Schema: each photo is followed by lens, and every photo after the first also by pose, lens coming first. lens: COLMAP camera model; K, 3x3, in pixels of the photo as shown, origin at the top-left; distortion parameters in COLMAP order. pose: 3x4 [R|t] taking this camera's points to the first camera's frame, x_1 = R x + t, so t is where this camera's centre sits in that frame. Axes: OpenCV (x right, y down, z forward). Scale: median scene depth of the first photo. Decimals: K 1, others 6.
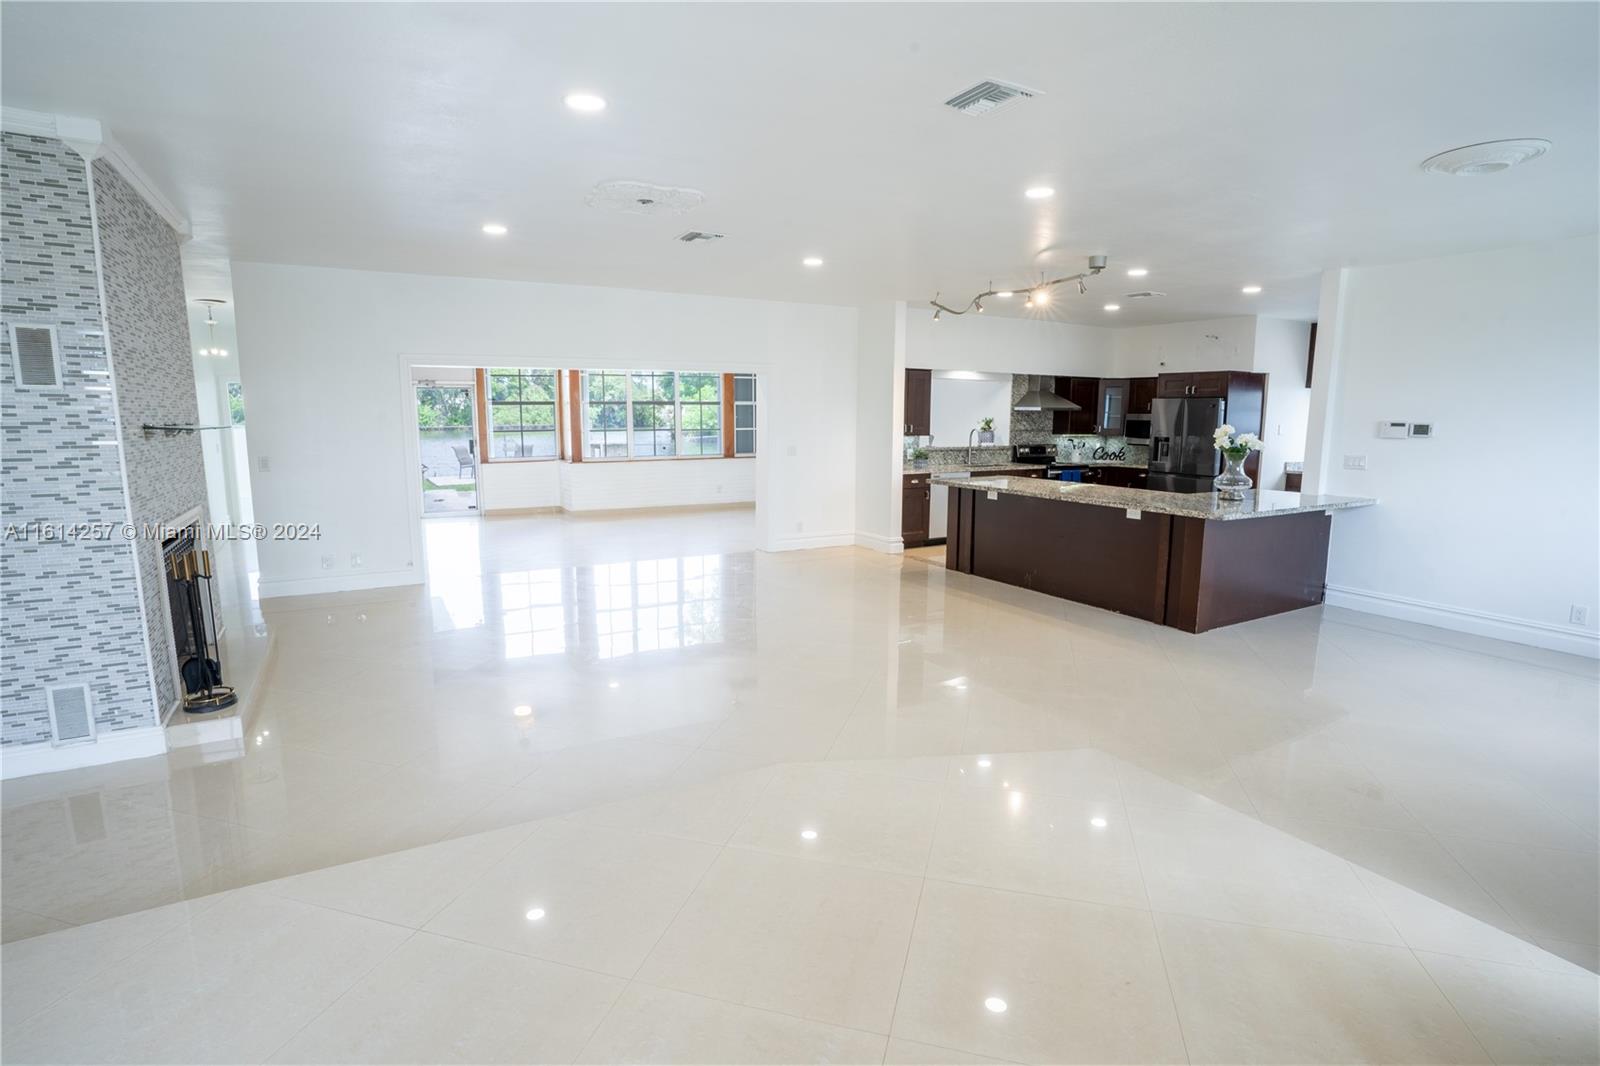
lens RADIAL K [[785.1, 0, 800.0], [0, 785.1, 533.0], [0, 0, 1]] dist [-0.078318, 0.034377]
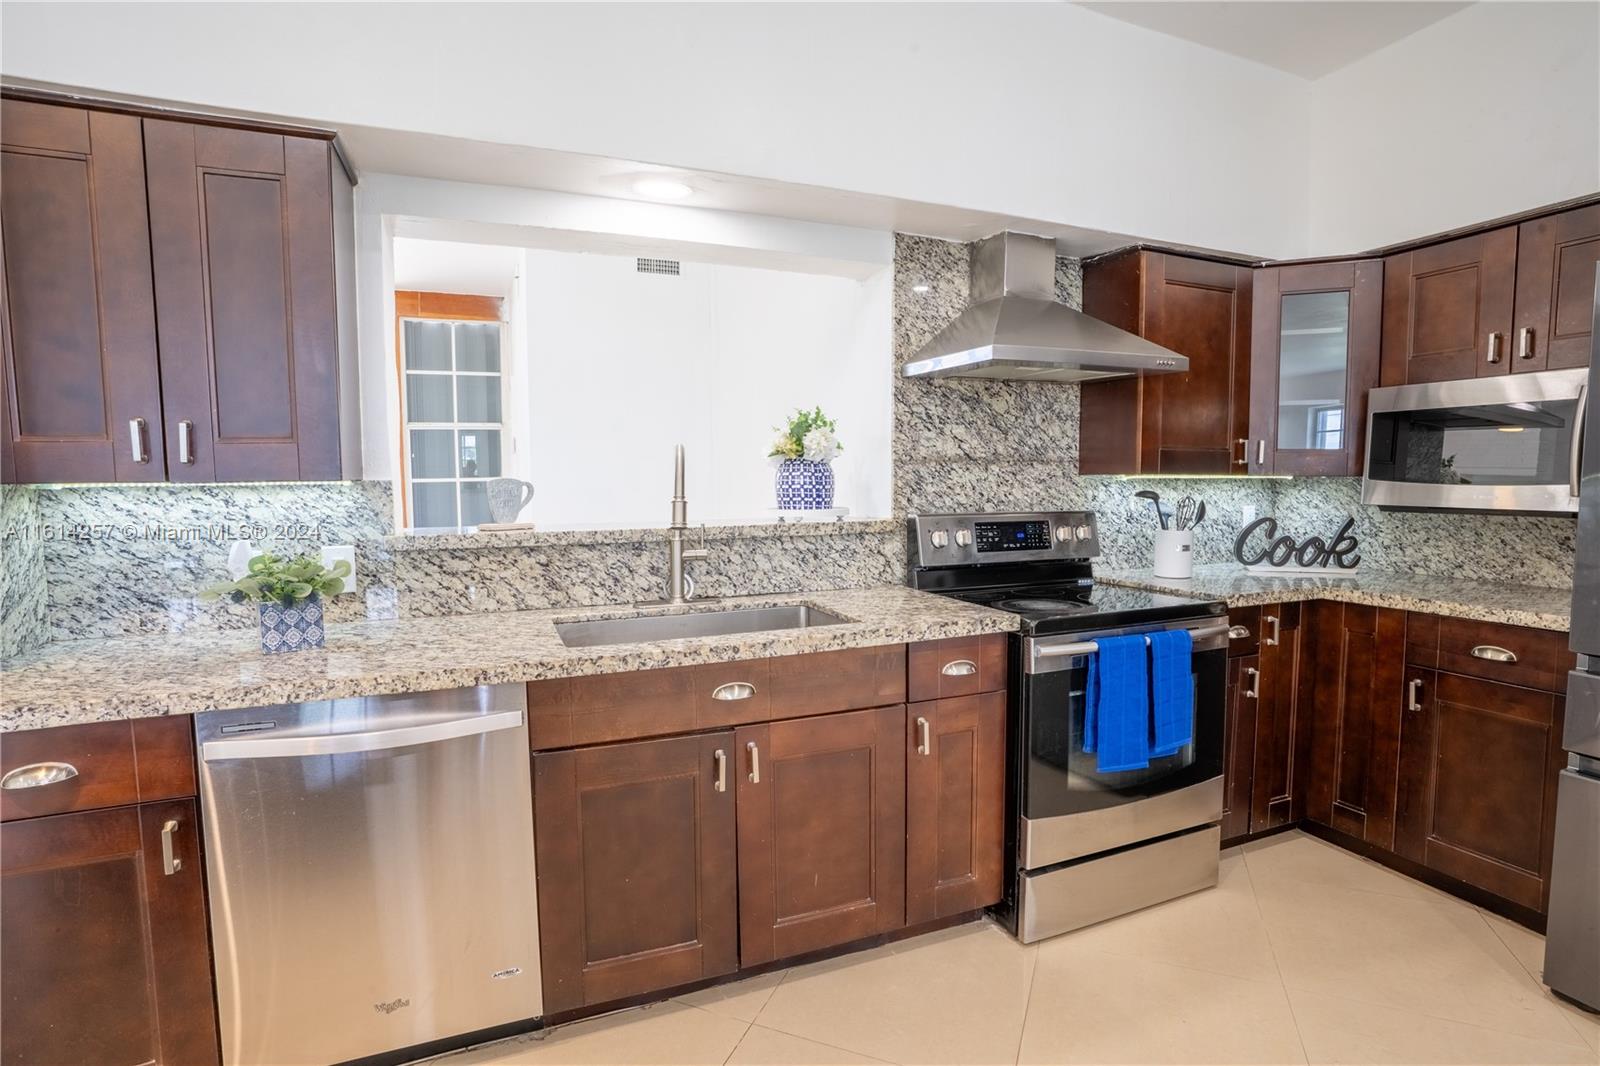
lens RADIAL K [[785.1, 0, 800.0], [0, 785.1, 533.0], [0, 0, 1]] dist [-0.078318, 0.034377]
pose [[0.992981, -0.001059, -0.118266, 0.309509], [-0.007641, 0.997296, -0.073087, -0.102289], [0.118023, 0.073477, 0.990289, 0.859075]]
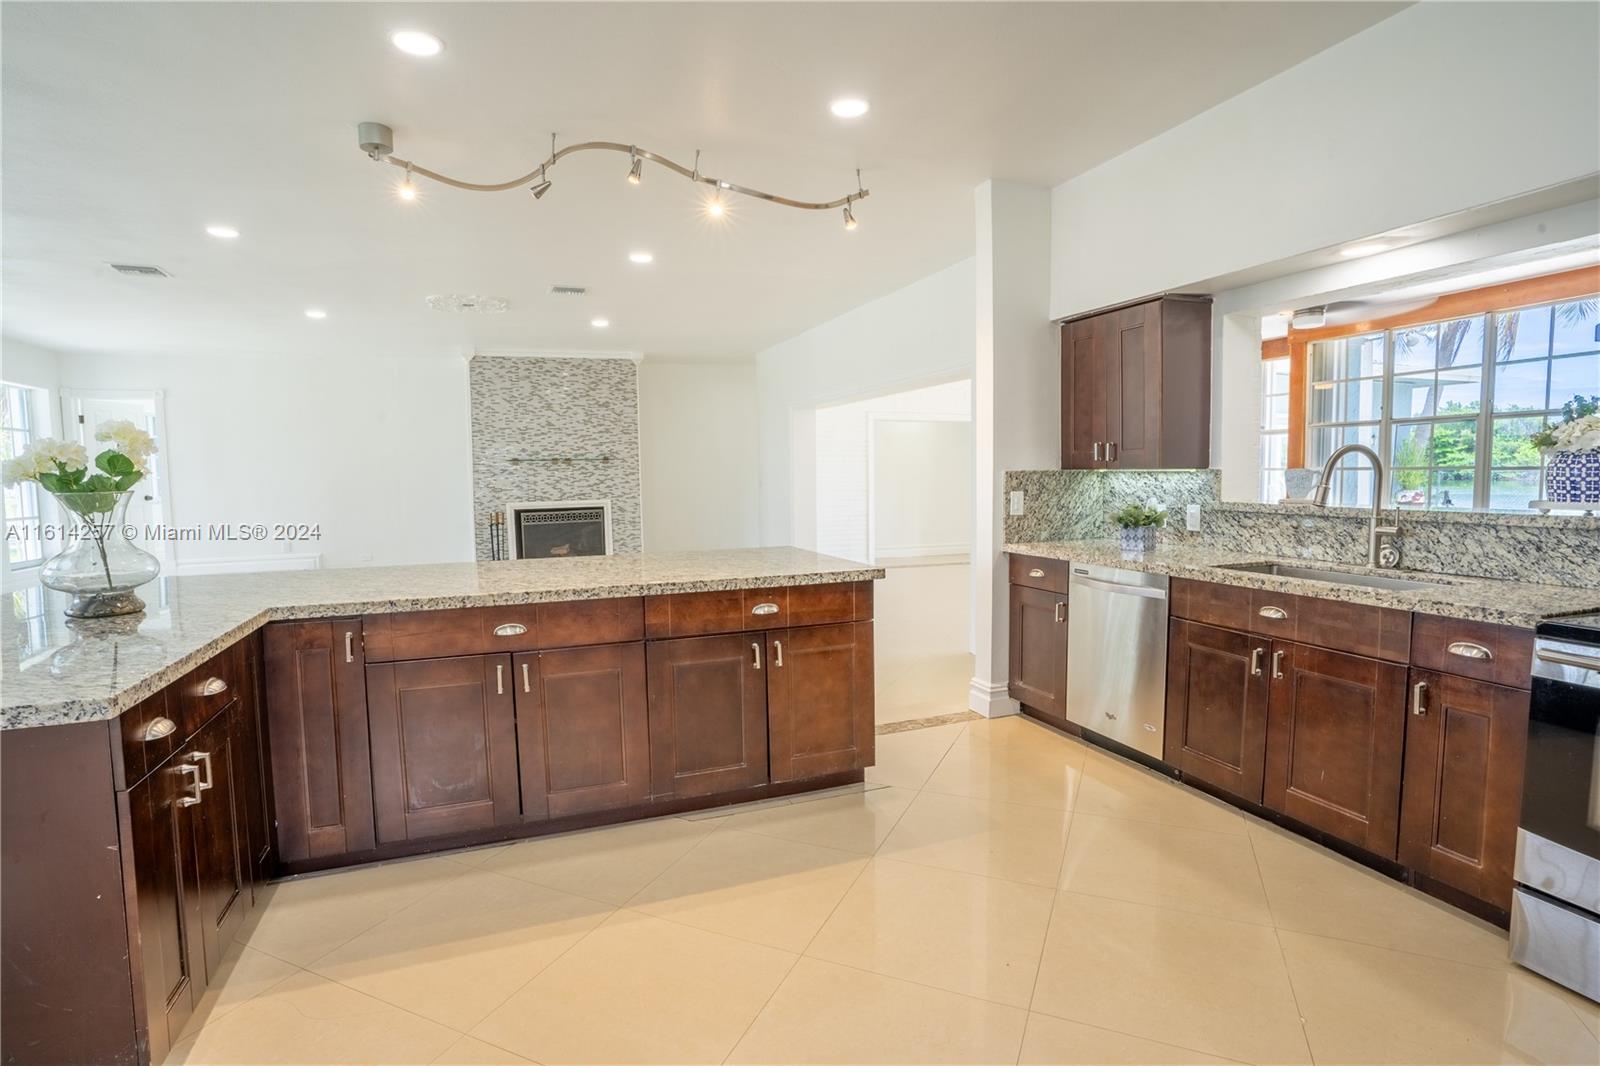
lens RADIAL K [[785.1, 0, 800.0], [0, 785.1, 533.0], [0, 0, 1]] dist [-0.078318, 0.034377]
pose [[-0.141382, 0.077590, -0.986910, 0.582193], [-0.134028, 0.986245, 0.096738, -0.110596], [0.980840, 0.145950, -0.129038, 0.914293]]
